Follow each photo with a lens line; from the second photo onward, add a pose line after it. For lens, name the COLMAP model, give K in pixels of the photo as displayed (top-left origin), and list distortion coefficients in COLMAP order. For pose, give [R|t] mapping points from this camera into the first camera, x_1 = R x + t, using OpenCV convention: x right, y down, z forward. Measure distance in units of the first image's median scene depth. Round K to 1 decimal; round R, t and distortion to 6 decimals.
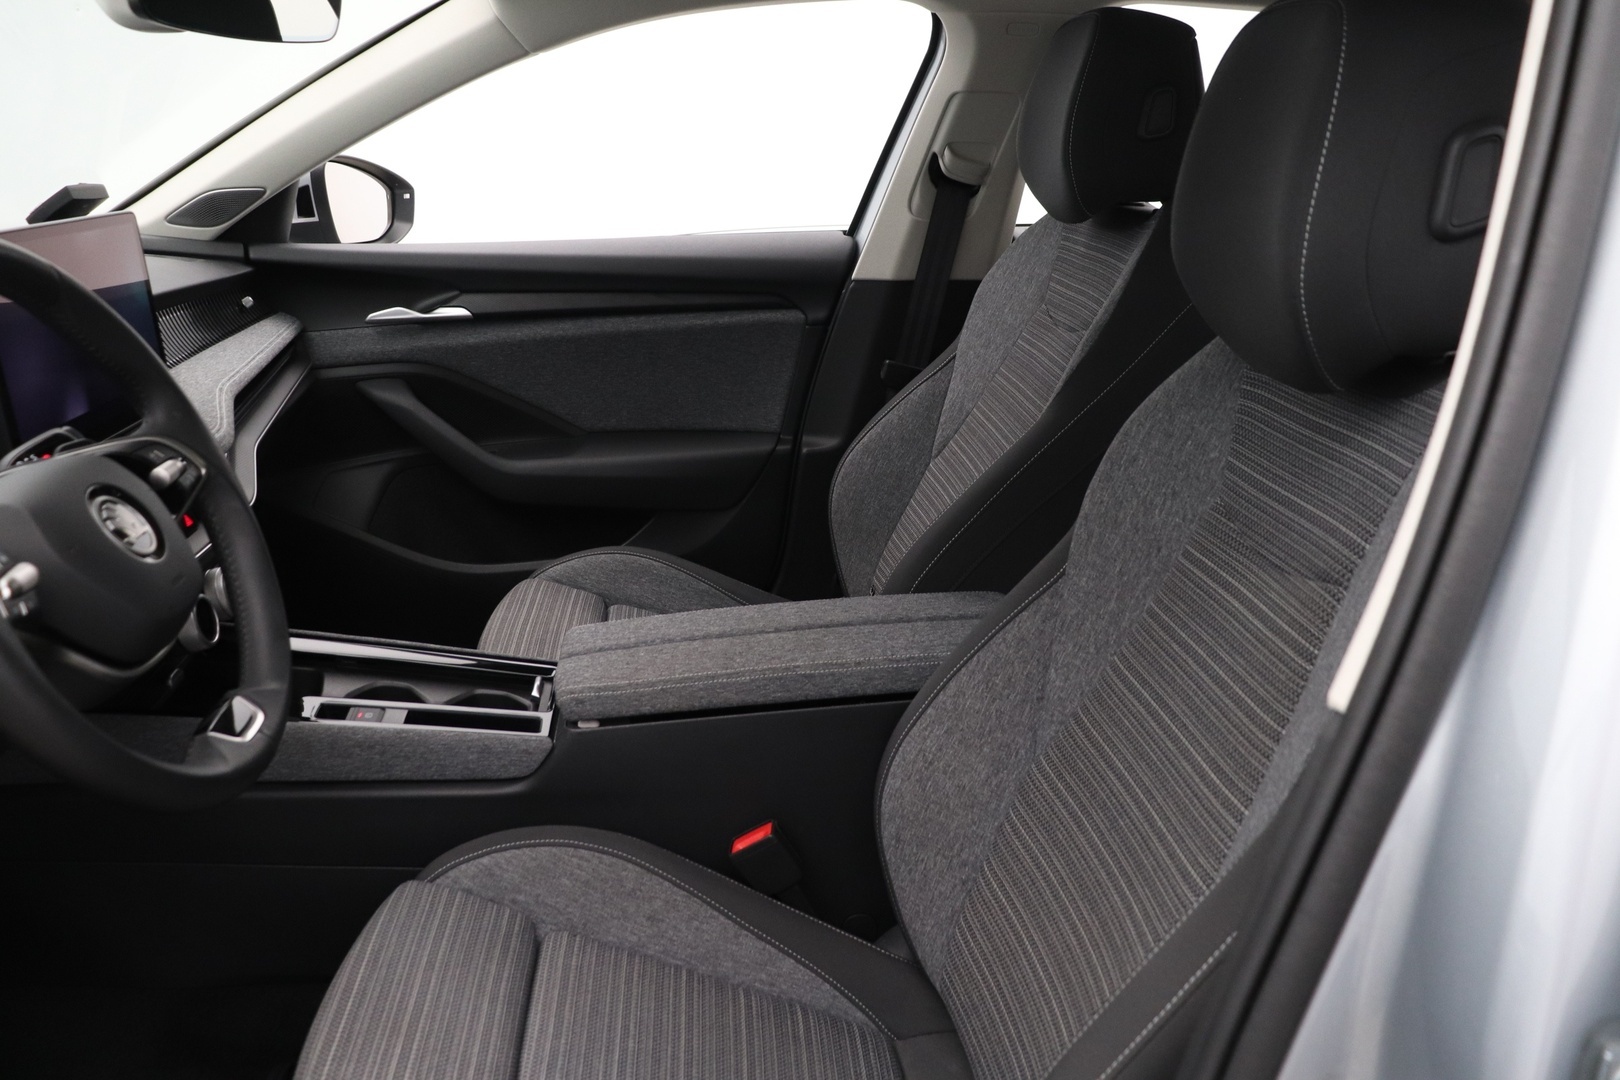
lens RADIAL K [[1340.9, 0, 816.0], [0, 1340.9, 546.1], [0, 0, 1]] dist [-0.175485, 0.163161]
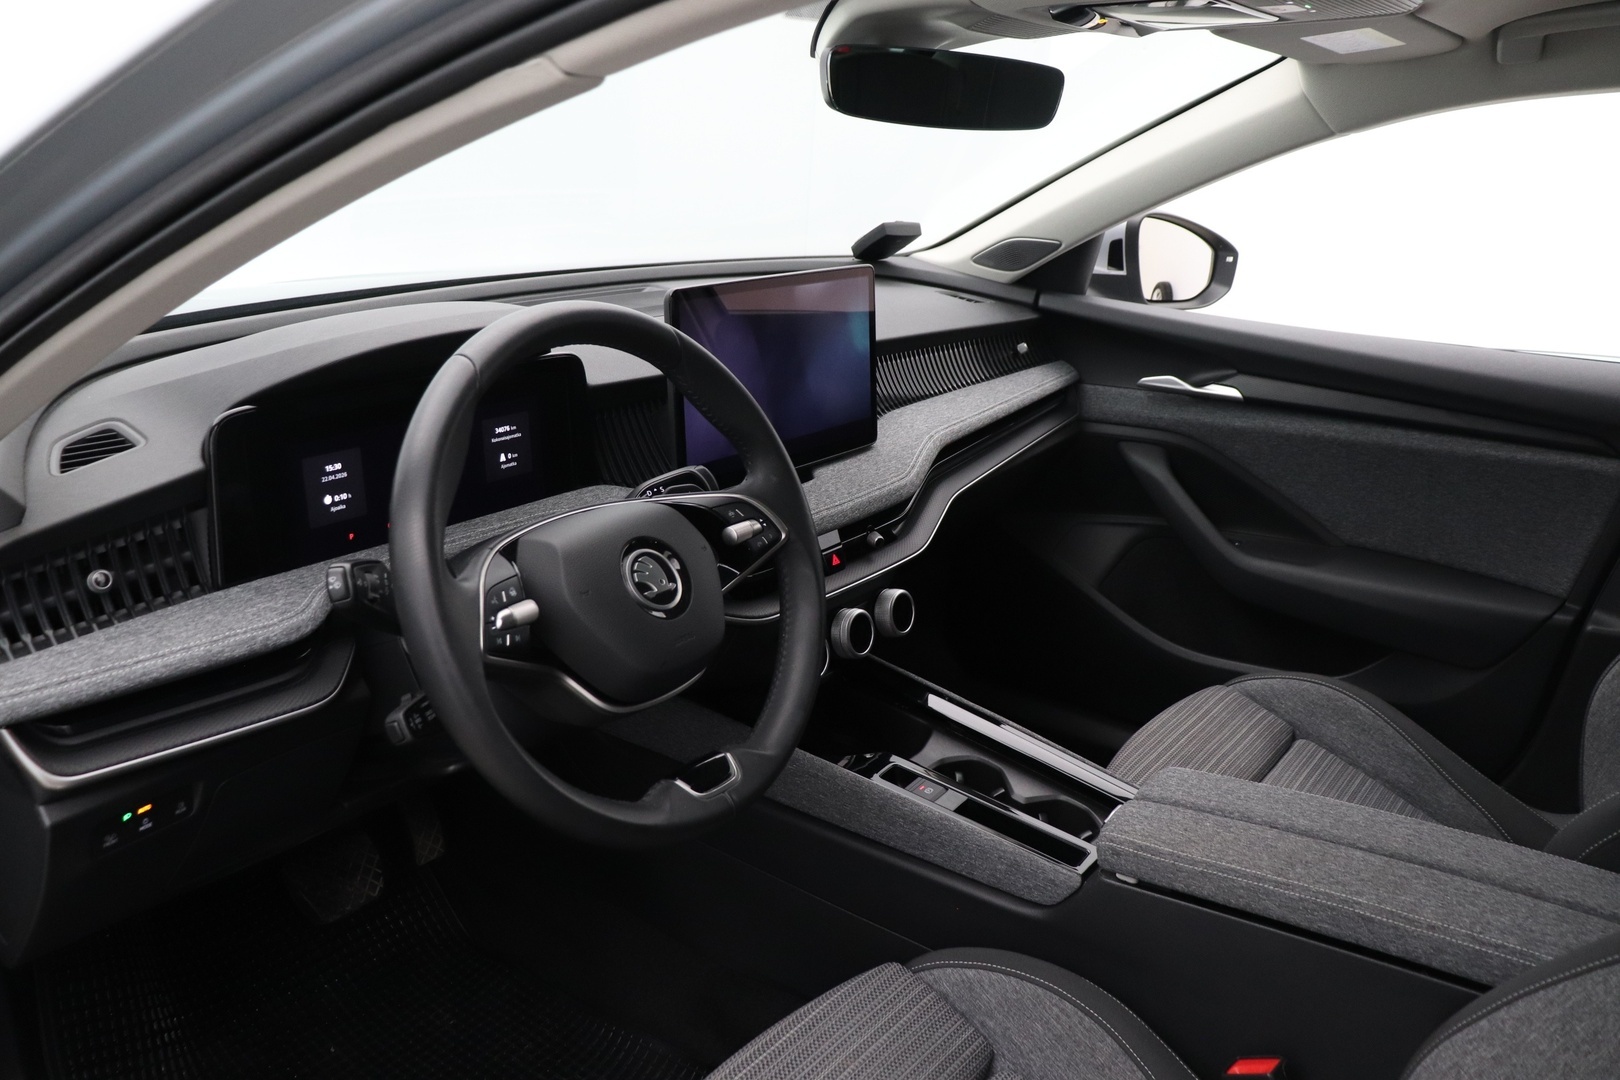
lens RADIAL K [[1340.9, 0, 816.0], [0, 1340.9, 546.1], [0, 0, 1]] dist [-0.175485, 0.163161]
pose [[0.748424, 0.232611, -0.621091, 0.141419], [-0.236200, 0.968559, 0.078120, -0.085194], [0.619735, 0.088234, 0.779835, 0.095309]]
